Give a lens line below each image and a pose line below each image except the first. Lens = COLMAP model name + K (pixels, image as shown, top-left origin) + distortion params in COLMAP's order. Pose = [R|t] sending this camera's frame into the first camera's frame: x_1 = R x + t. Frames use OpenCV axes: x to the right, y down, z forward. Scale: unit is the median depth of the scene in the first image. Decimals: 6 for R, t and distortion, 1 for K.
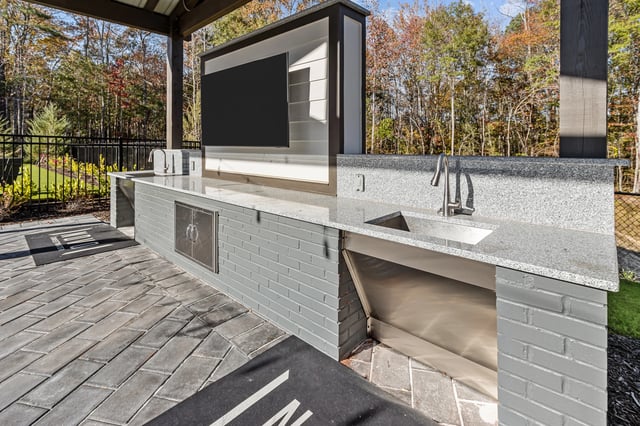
lens RADIAL K [[307.3, 0, 319.8], [0, 307.3, 146.4], [0, 0, 1]] dist [0.001614, 0.000269]
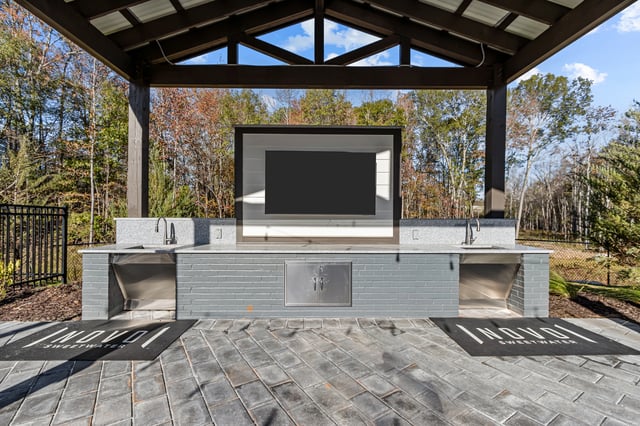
lens RADIAL K [[291.5, 0, 320.0], [0, 291.5, 213.0], [0, 0, 1]] dist [0.001388, 0.000148]
pose [[0.723472, 0.000484, 0.690353, -1.335550], [-0.000889, 1.000000, 0.000231, -0.008272], [-0.690353, -0.000781, 0.723472, 0.143777]]
